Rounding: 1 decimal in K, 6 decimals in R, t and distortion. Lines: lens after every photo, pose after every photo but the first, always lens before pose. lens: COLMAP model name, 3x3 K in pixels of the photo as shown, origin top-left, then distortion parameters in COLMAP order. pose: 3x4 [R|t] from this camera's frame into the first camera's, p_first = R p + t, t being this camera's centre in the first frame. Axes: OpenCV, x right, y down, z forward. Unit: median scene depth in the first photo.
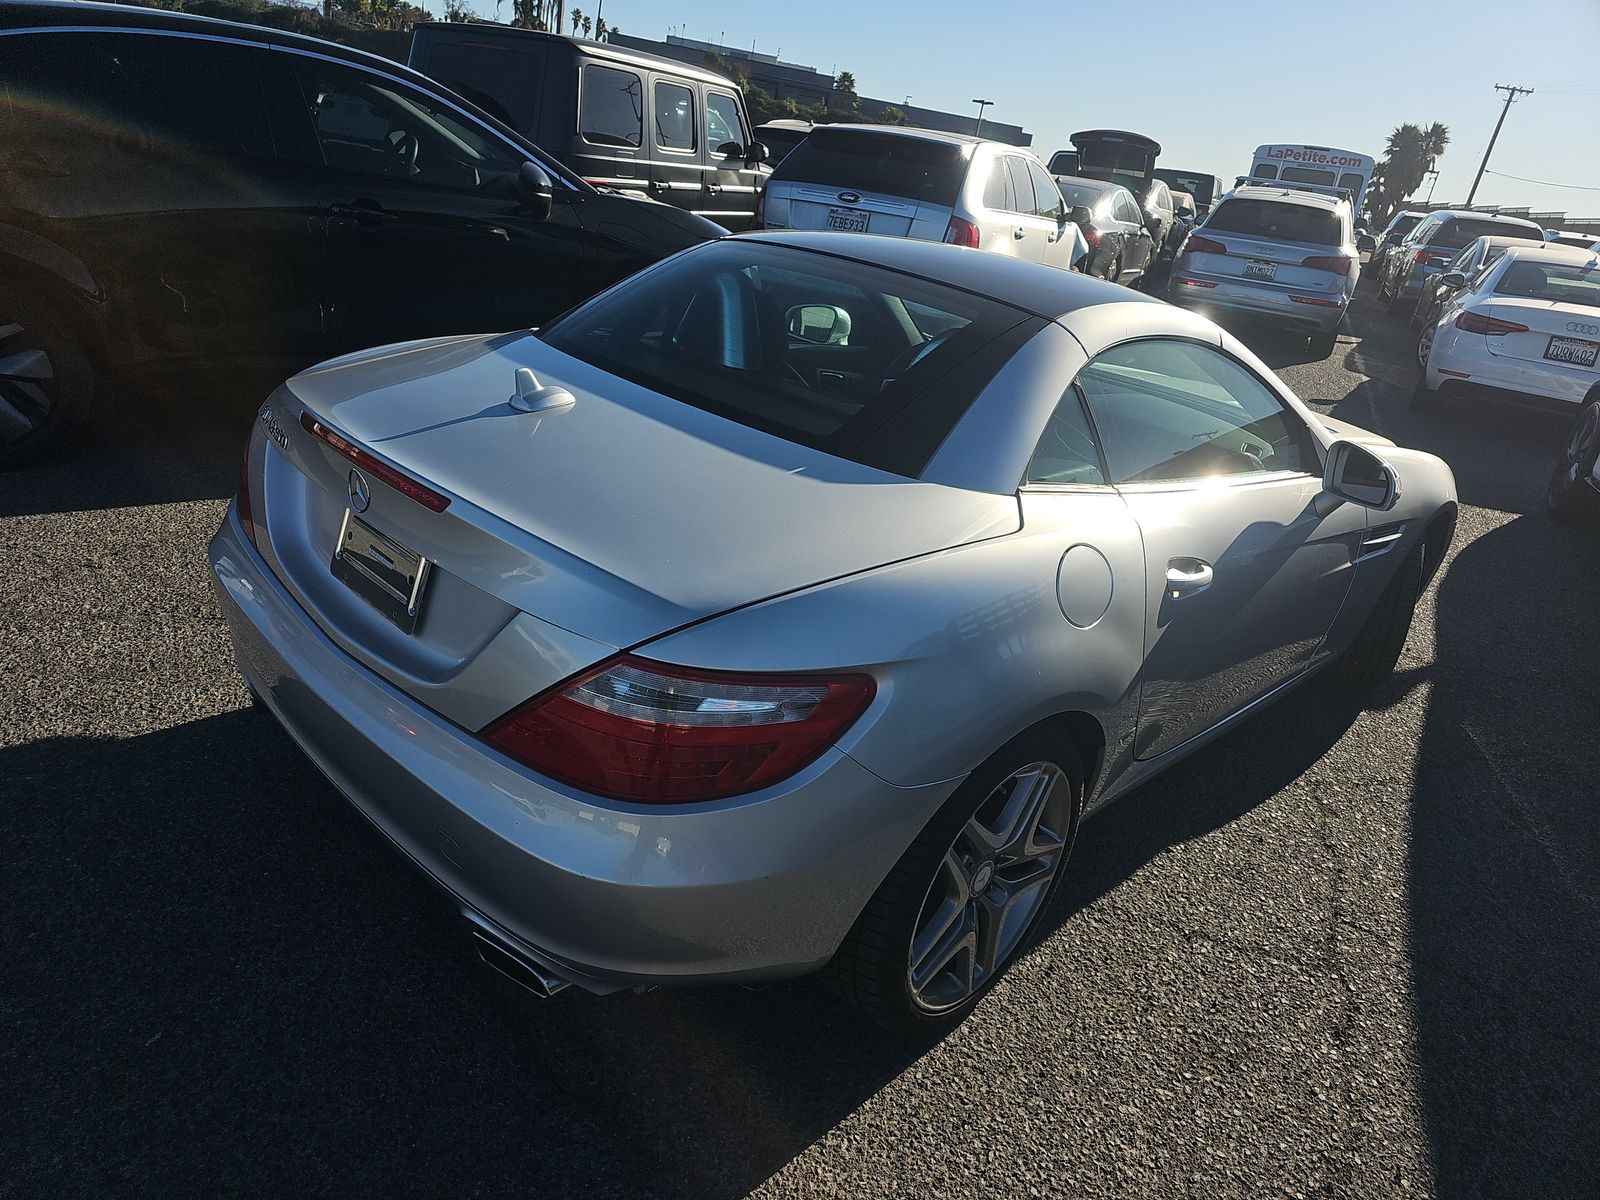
lens RADIAL K [[1069.5, 0, 789.4], [0, 1069.5, 591.2], [0, 0, 1]] dist [0.059191, -0.050607]
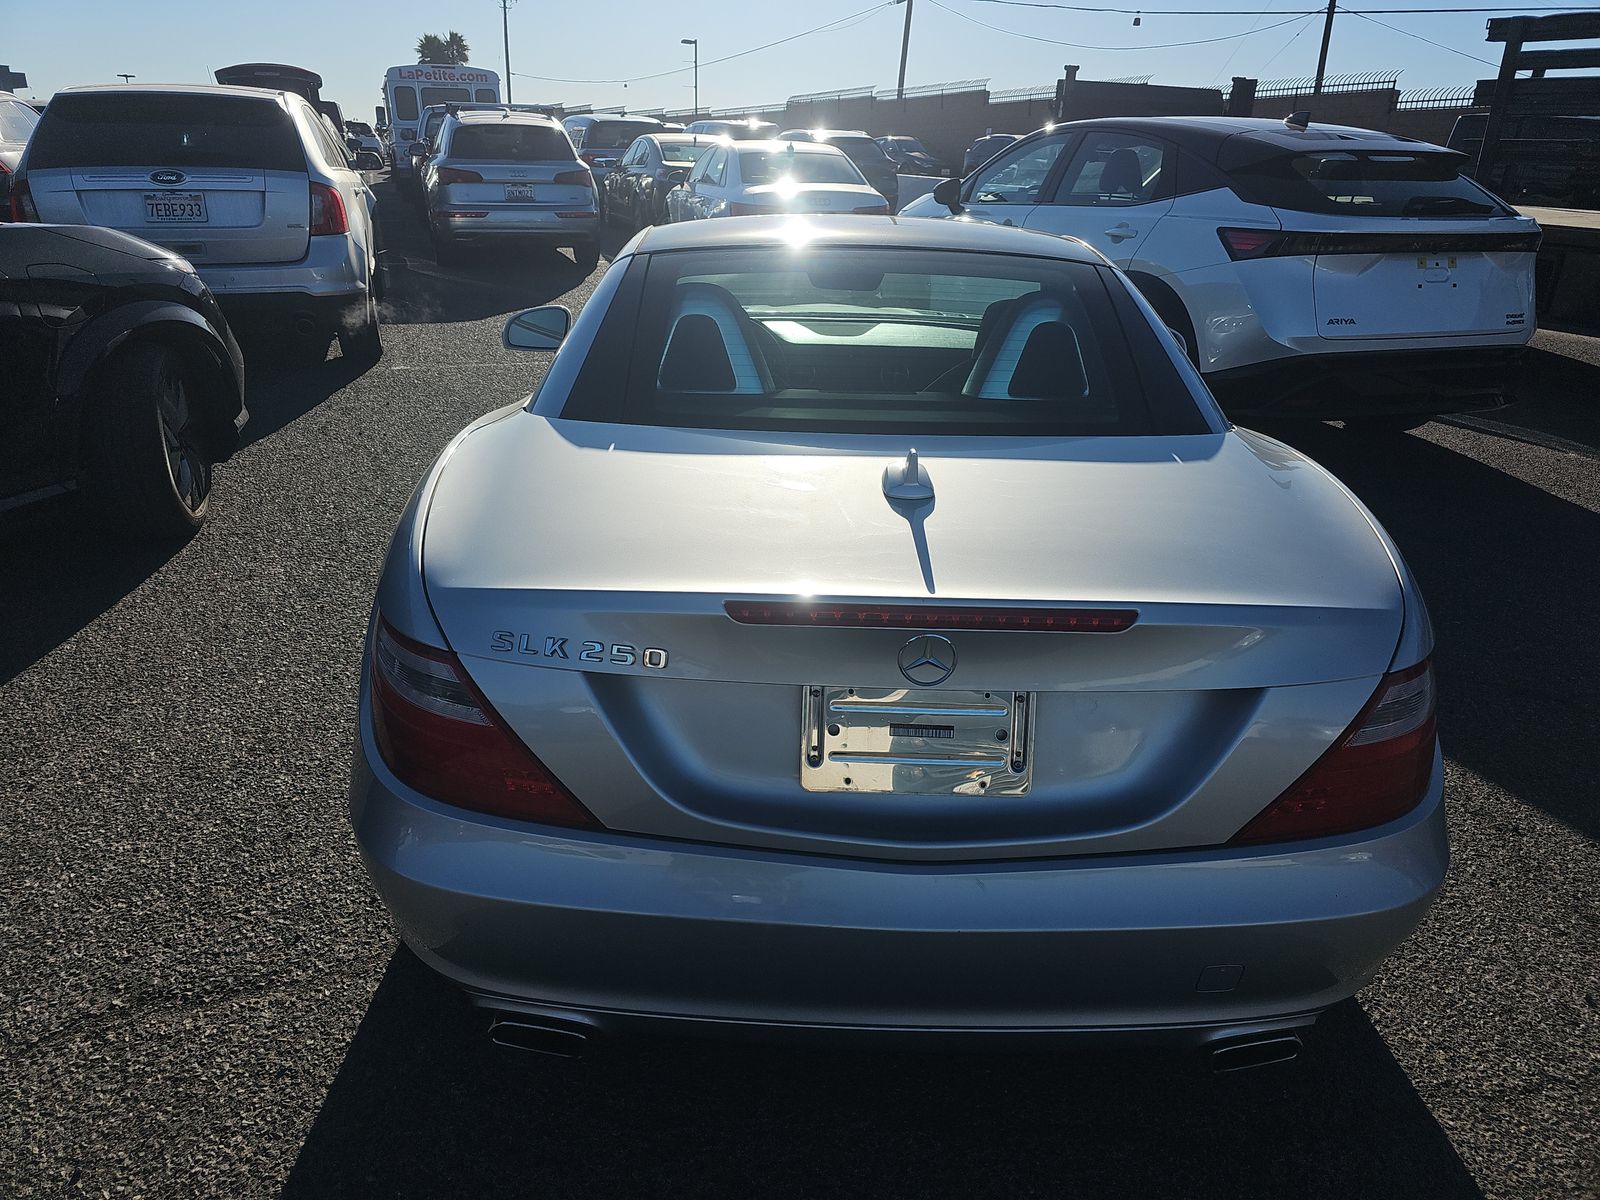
lens RADIAL K [[1069.5, 0, 789.4], [0, 1069.5, 591.2], [0, 0, 1]] dist [0.059191, -0.050607]
pose [[0.710831, -0.376352, 0.594203, -0.133559], [0.339346, 0.923482, 0.178957, -0.045245], [-0.616087, 0.074433, 0.784154, 0.070267]]
